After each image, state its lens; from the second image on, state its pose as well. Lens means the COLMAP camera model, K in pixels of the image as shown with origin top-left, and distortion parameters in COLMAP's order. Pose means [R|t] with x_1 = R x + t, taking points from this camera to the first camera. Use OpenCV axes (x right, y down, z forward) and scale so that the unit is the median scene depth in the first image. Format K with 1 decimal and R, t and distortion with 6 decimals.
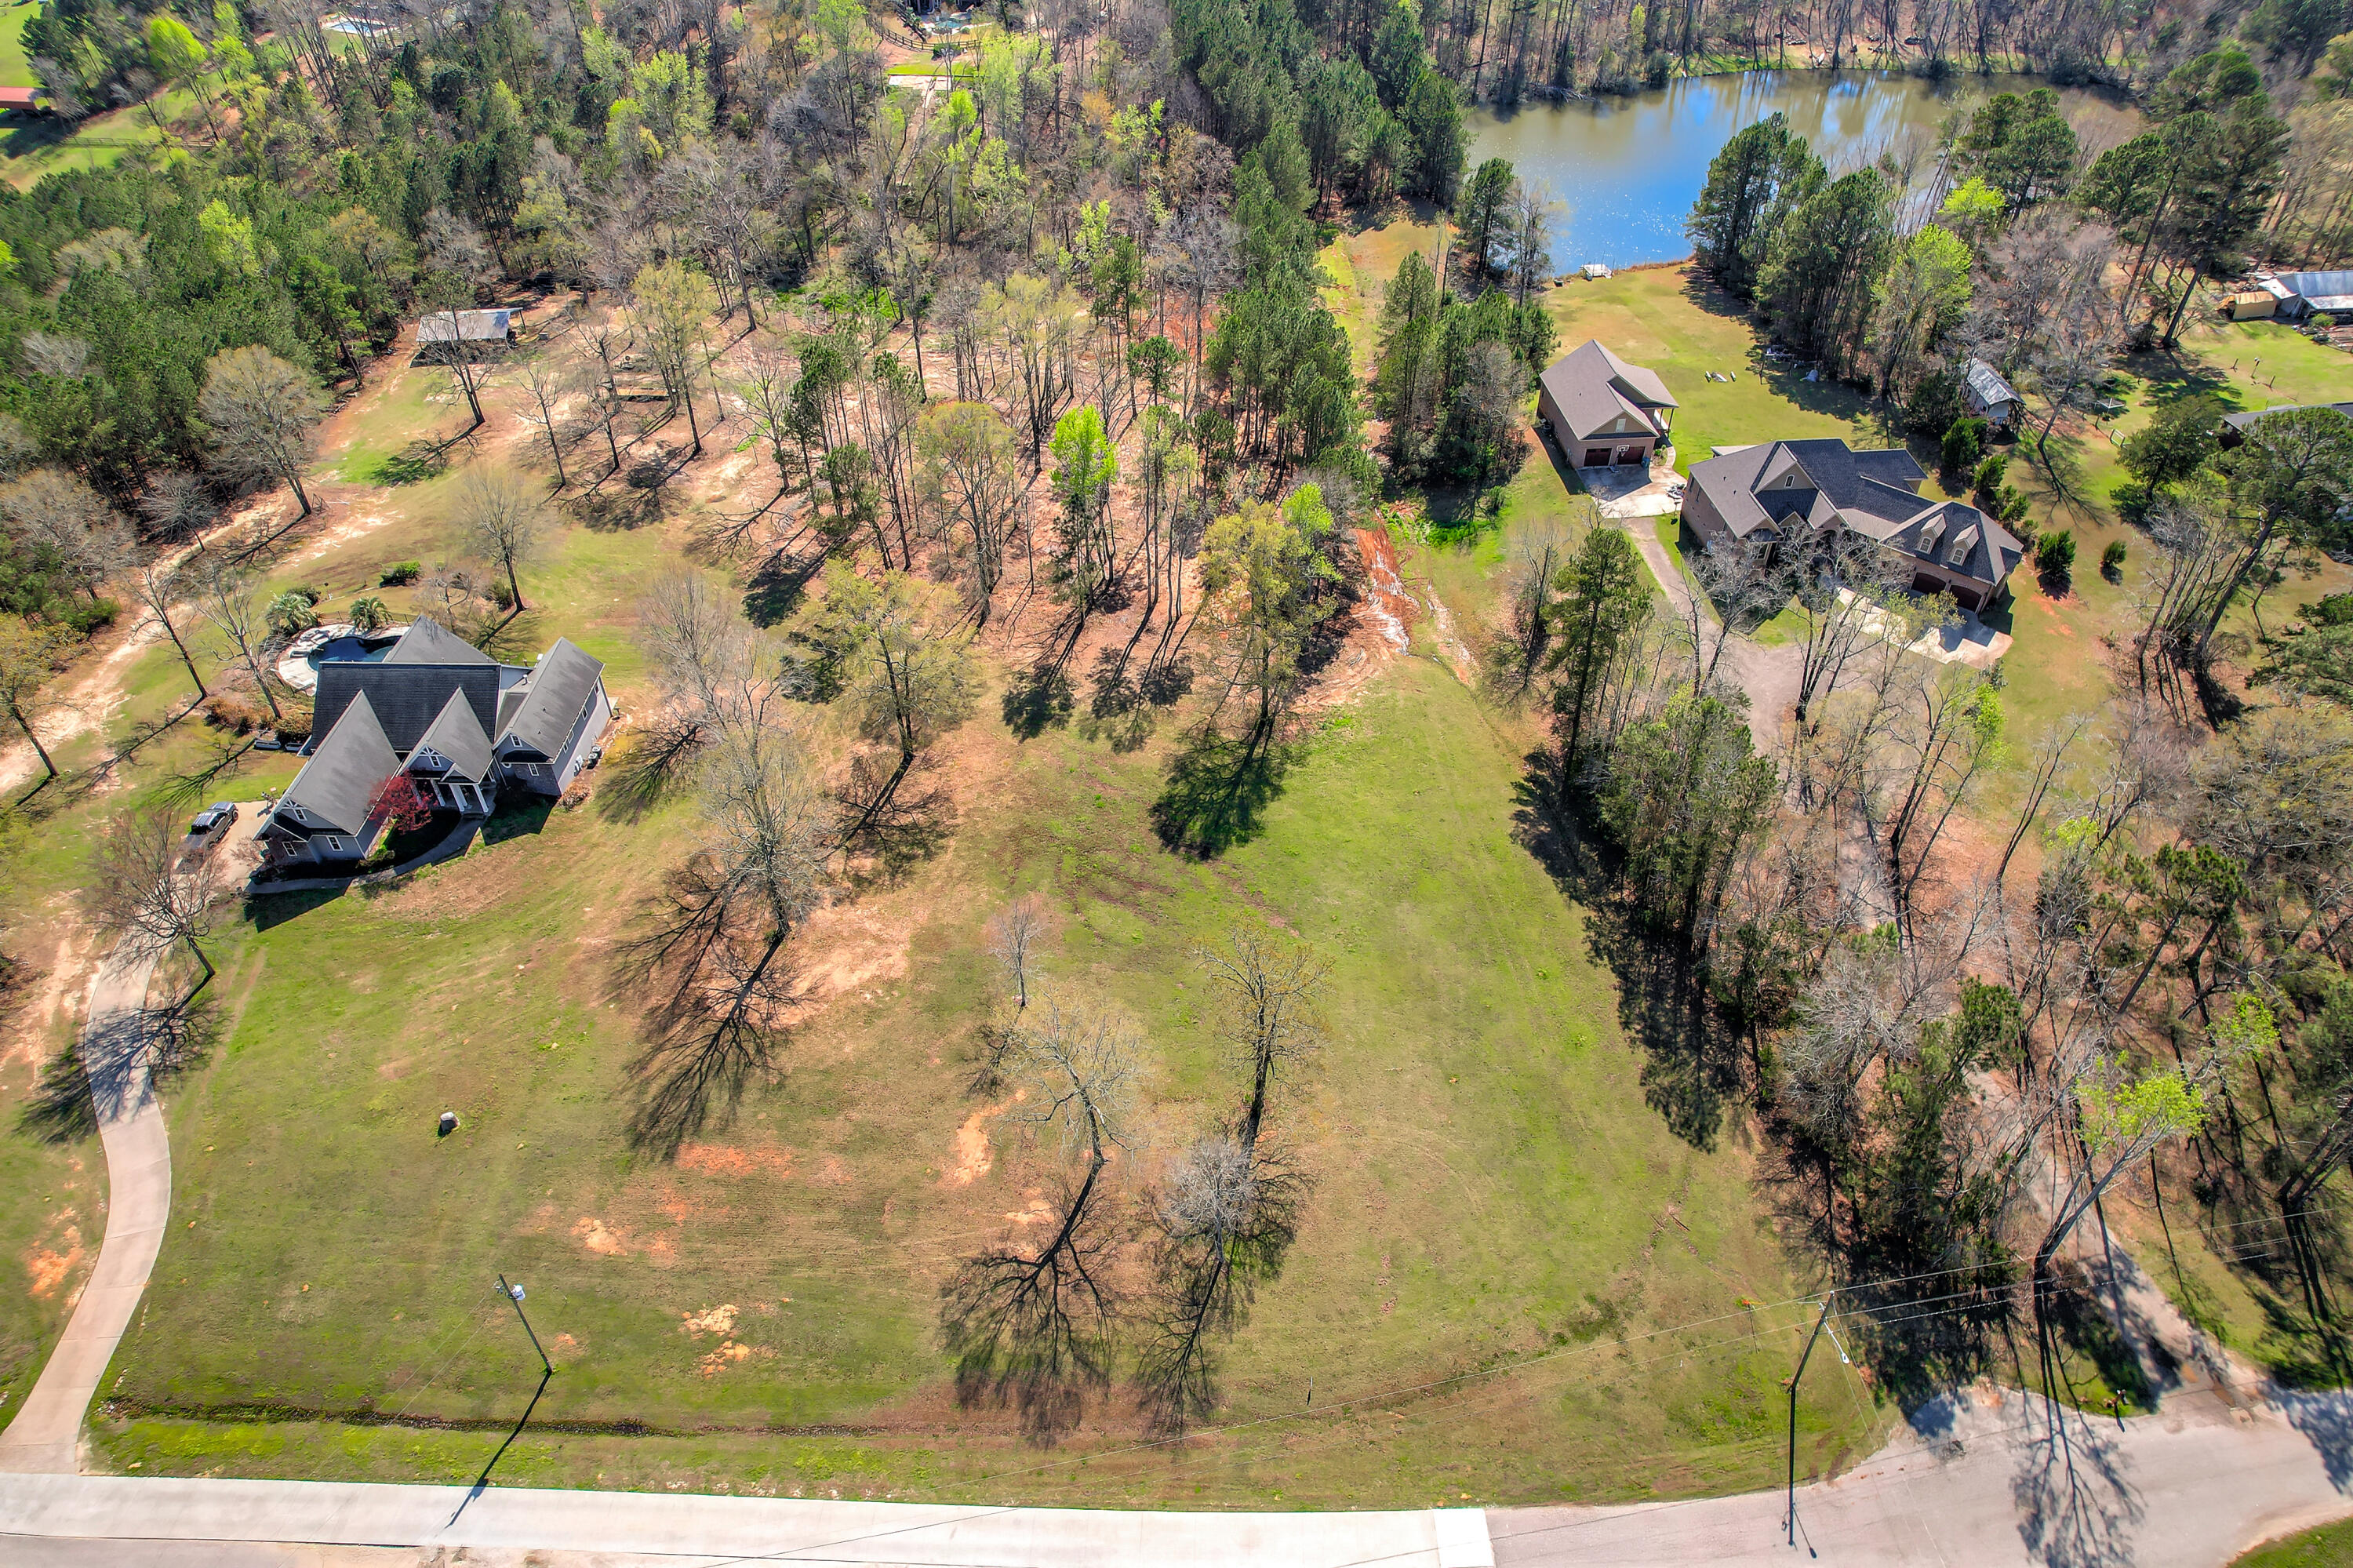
lens RADIAL K [[1506.4, 0, 1177.0], [0, 1506.4, 787.7], [0, 0, 1]] dist [-0.069513, 0.057516]
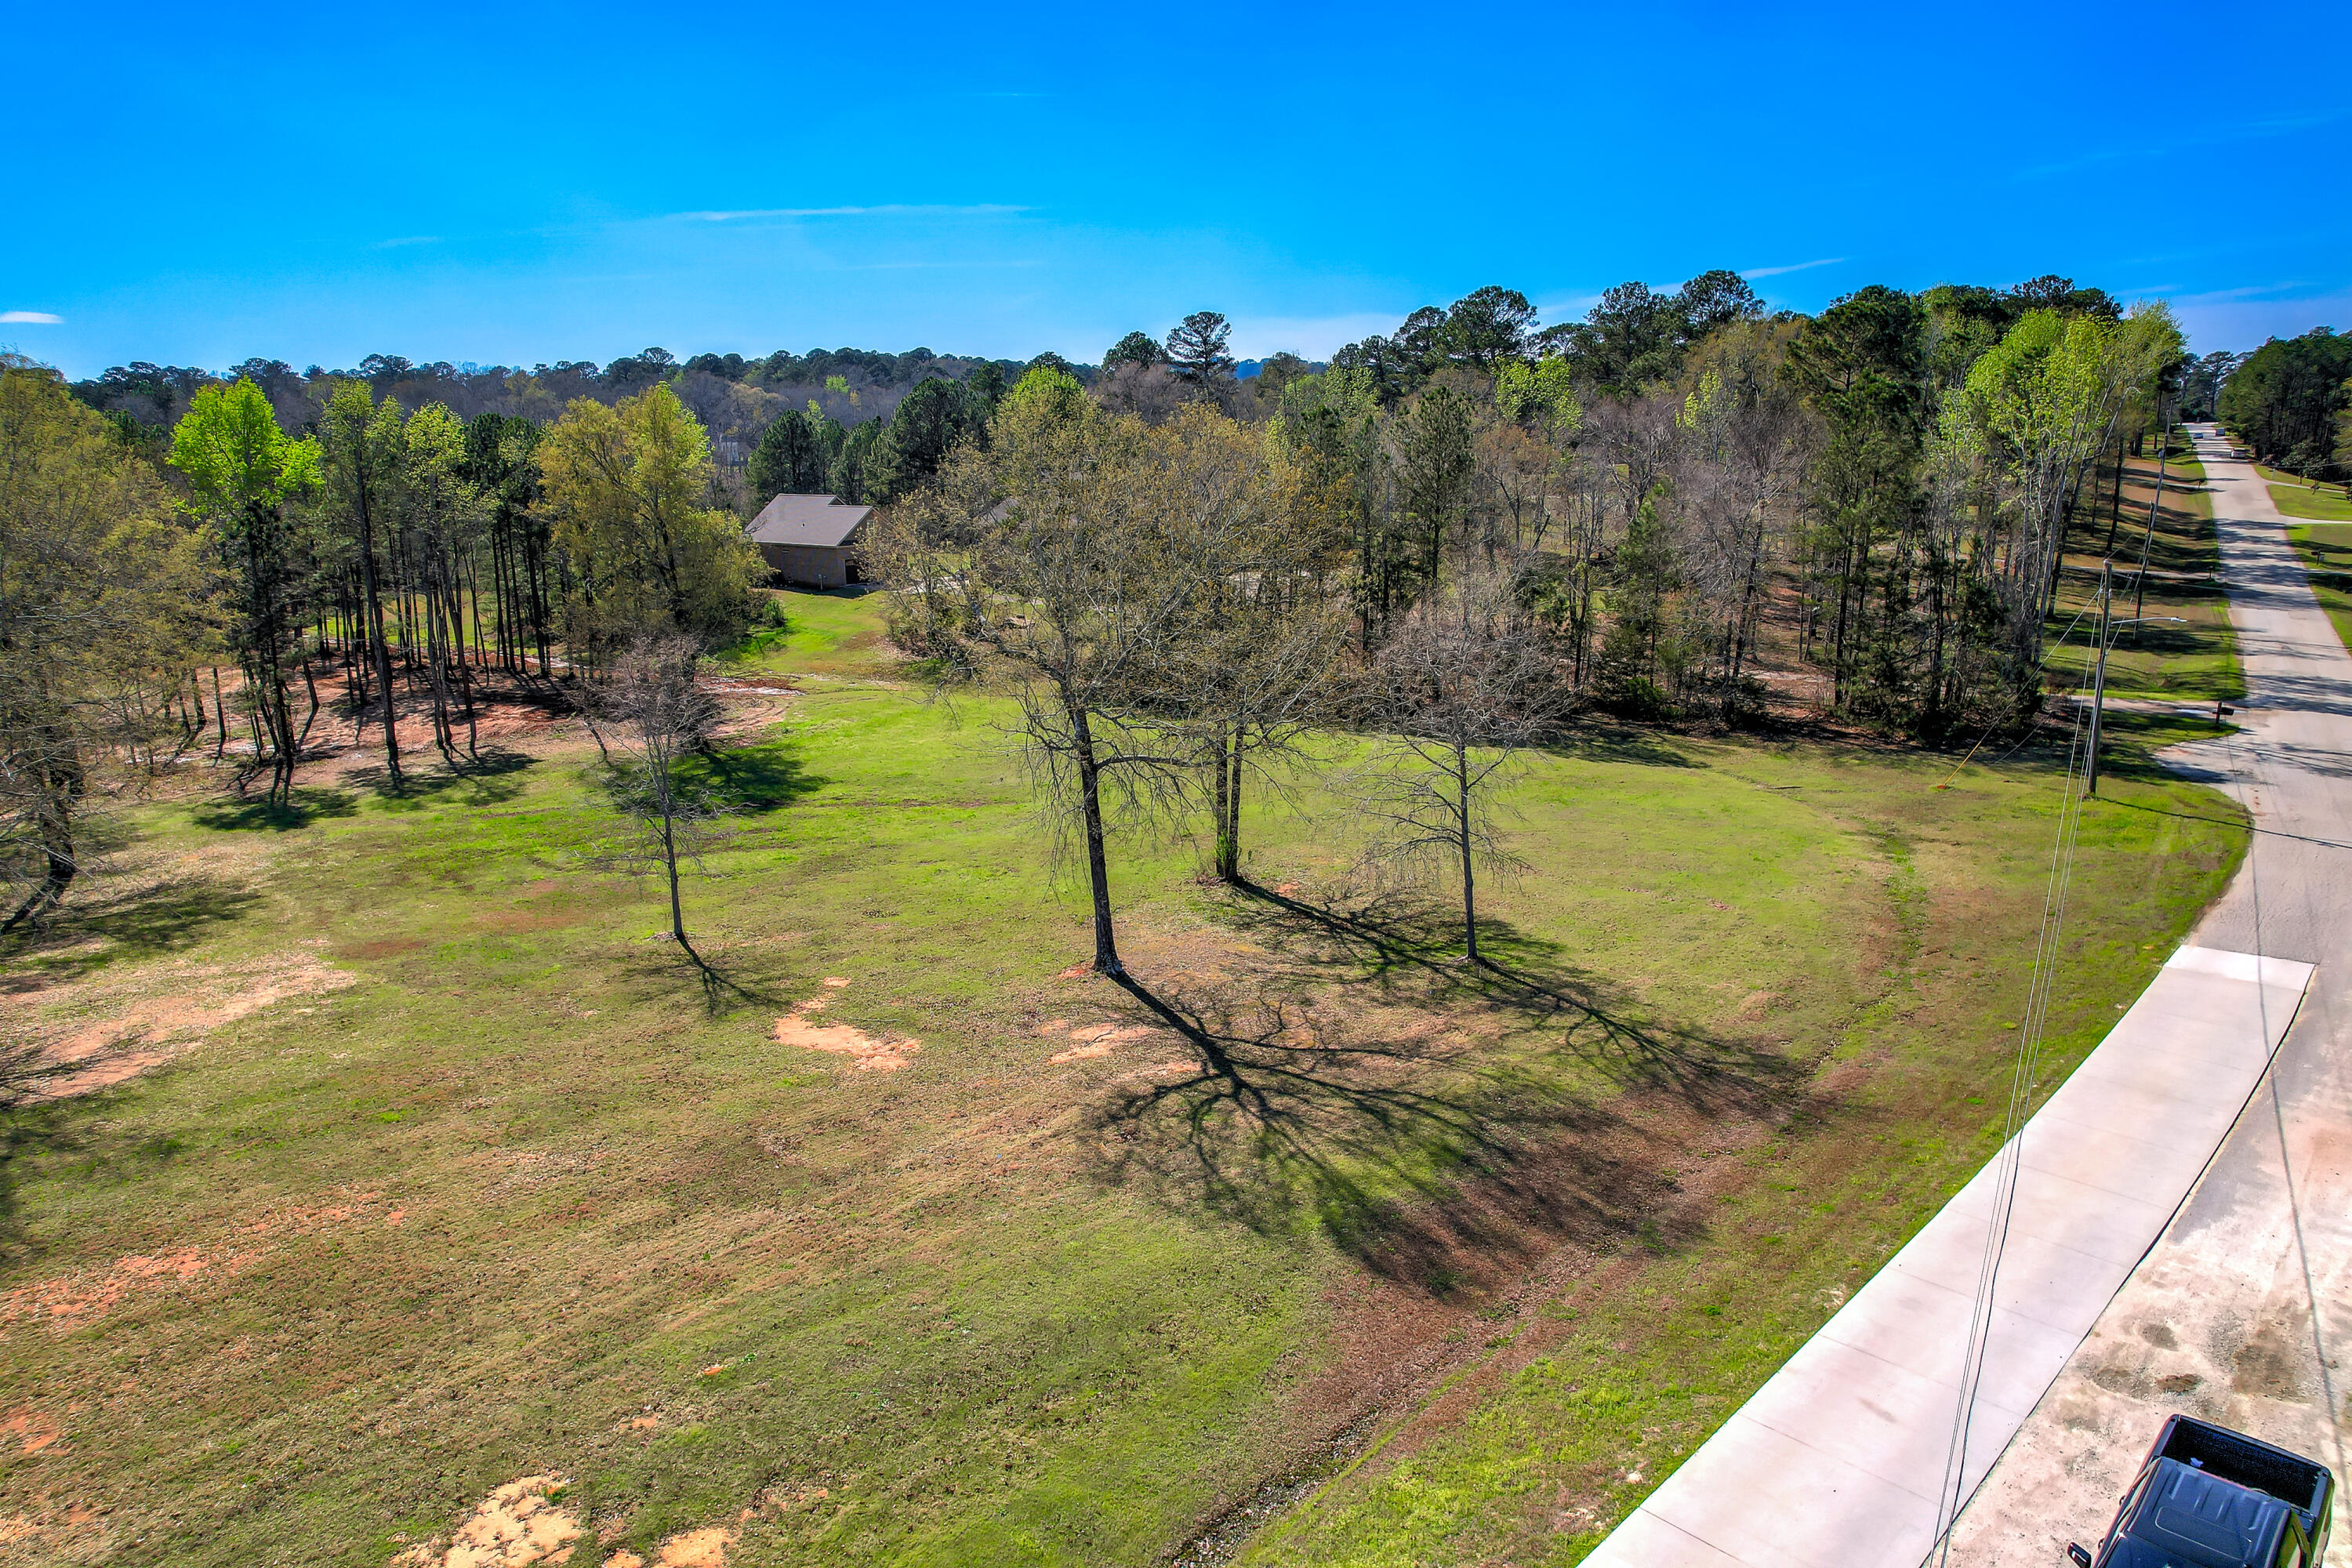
lens RADIAL K [[1505.7, 0, 1176.9], [0, 1505.7, 799.5], [0, 0, 1]] dist [-0.069513, 0.057516]
pose [[0.696382, -0.173554, 0.696370, -0.305136], [0.481378, 0.832628, -0.273872, 0.307636], [-0.532286, 0.525937, 0.663372, 0.607881]]
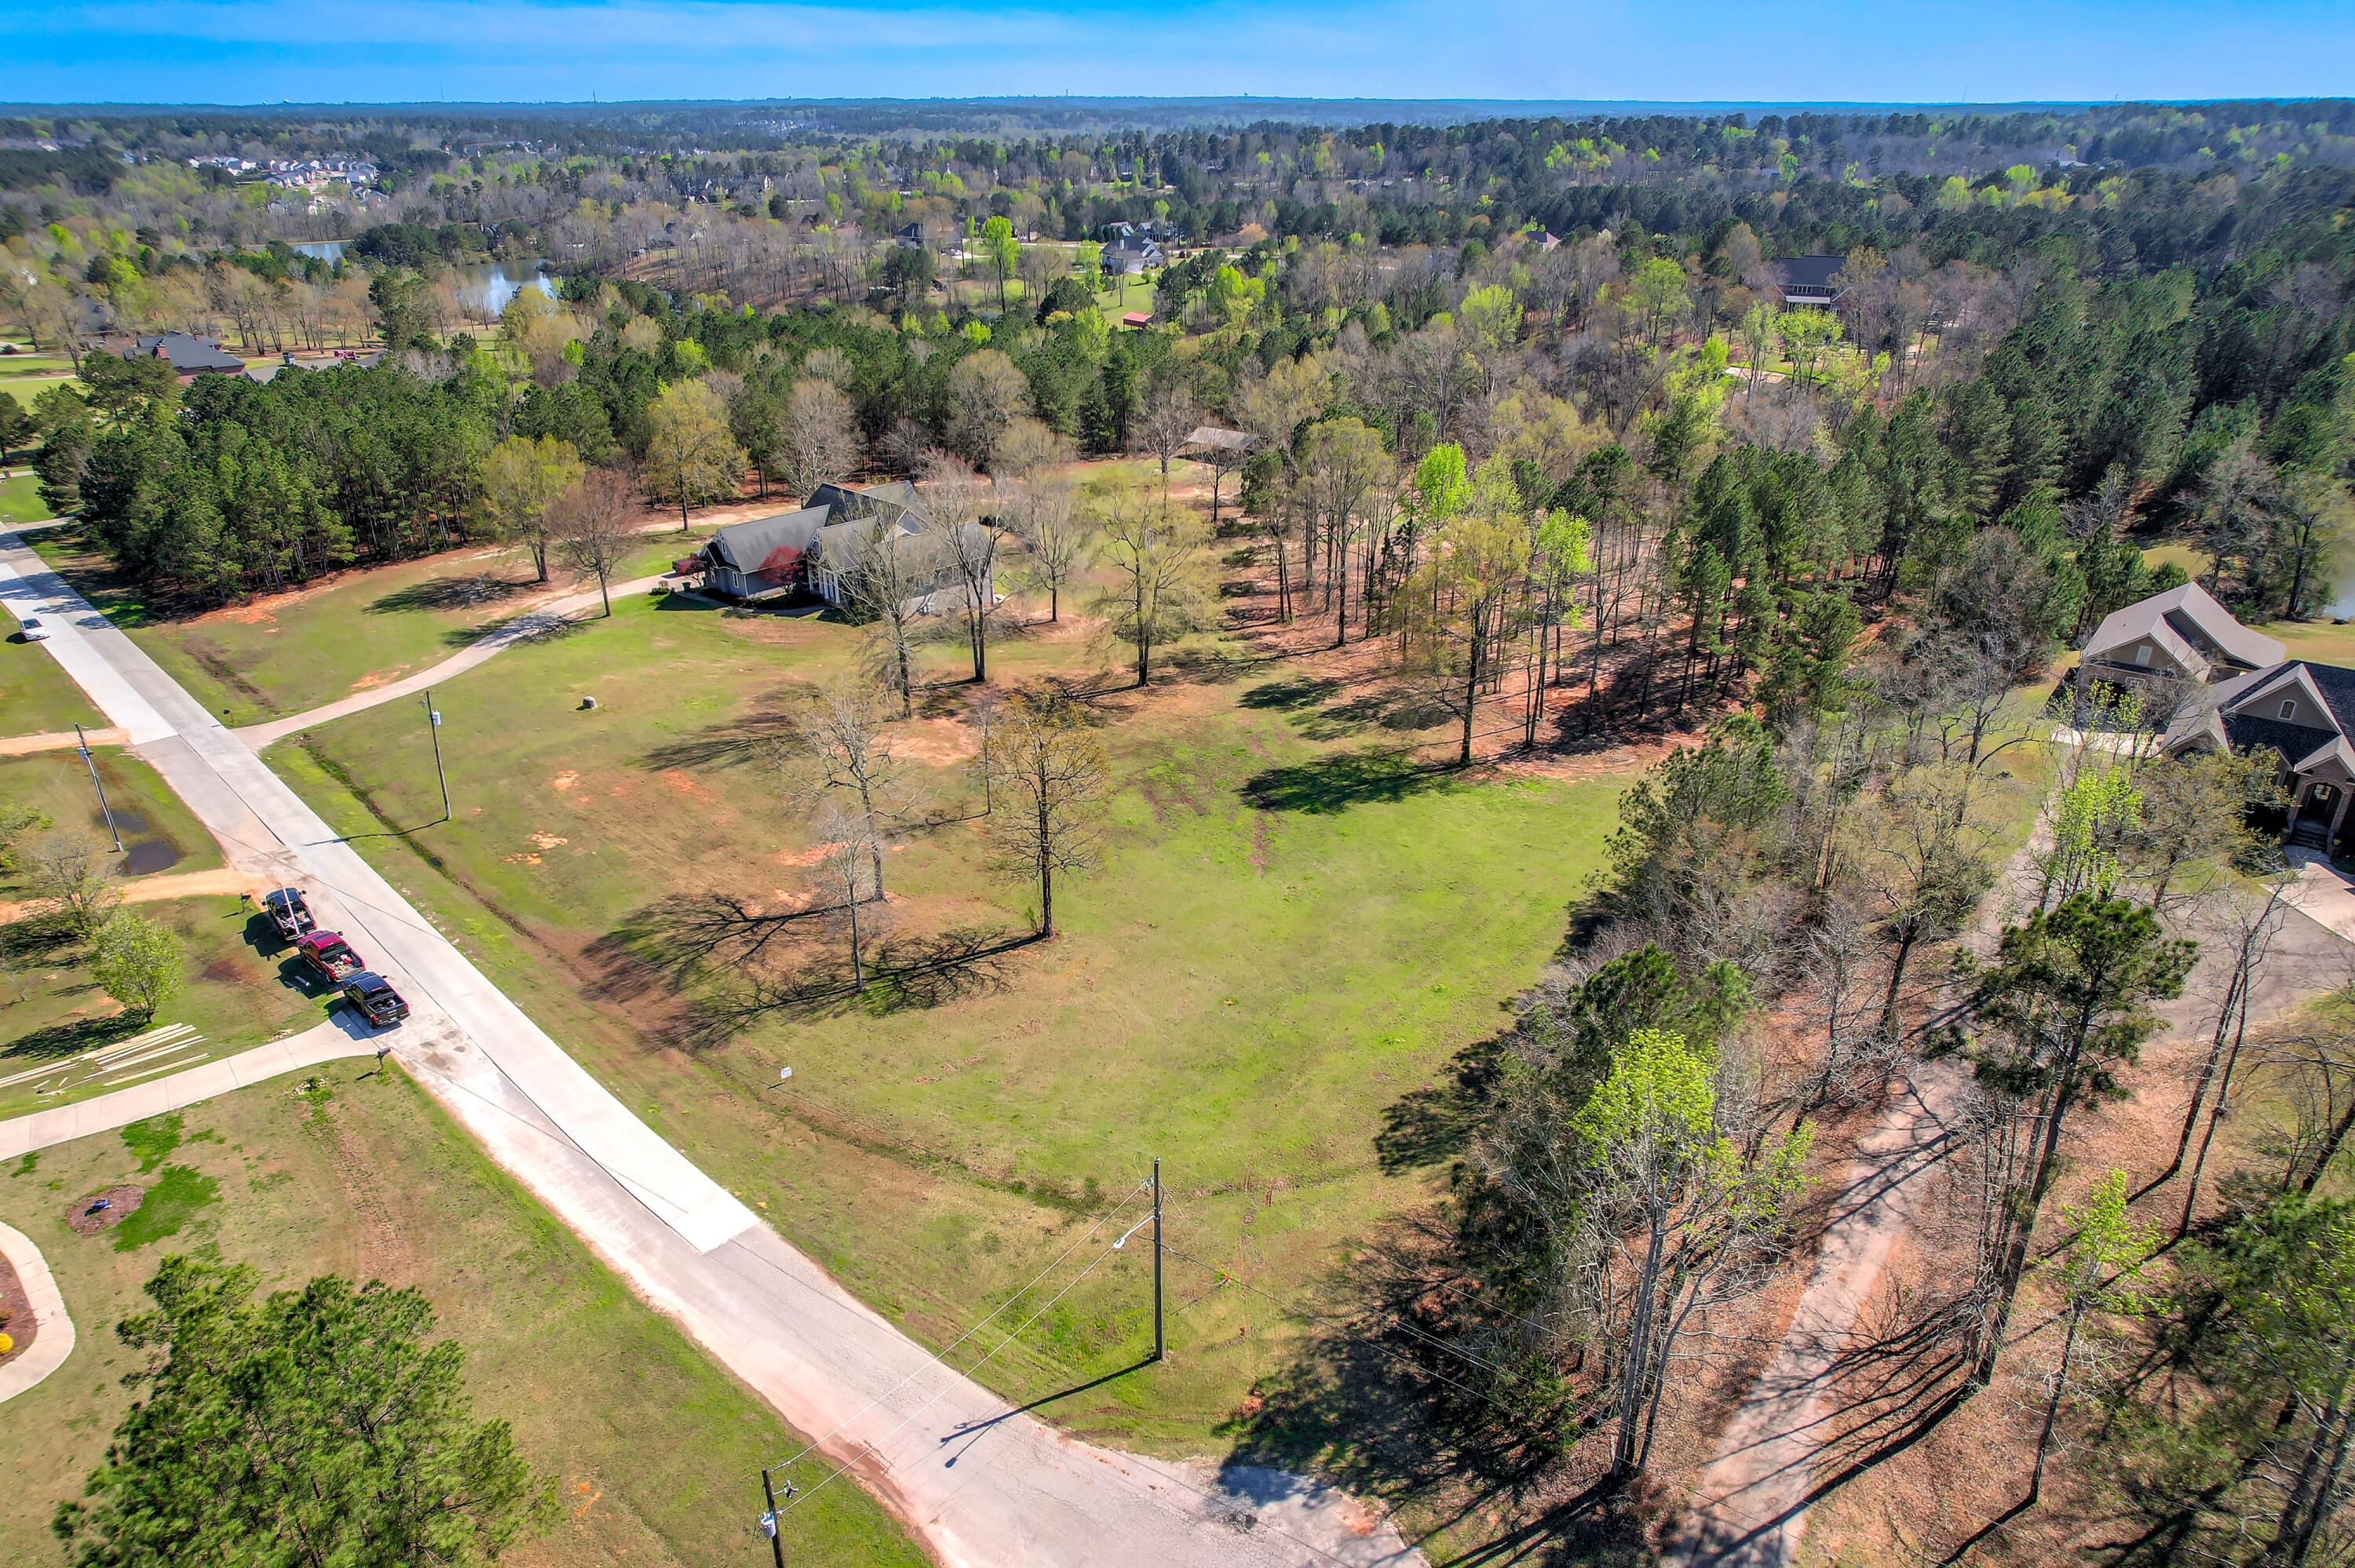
lens RADIAL K [[1507.4, 0, 1177.2], [0, 1507.4, 784.8], [0, 0, 1]] dist [-0.069513, 0.057516]
pose [[0.725084, 0.286925, -0.626041, 0.631066], [-0.456701, 0.880753, -0.125290, 0.197573], [0.515439, 0.376759, 0.769659, 0.277609]]
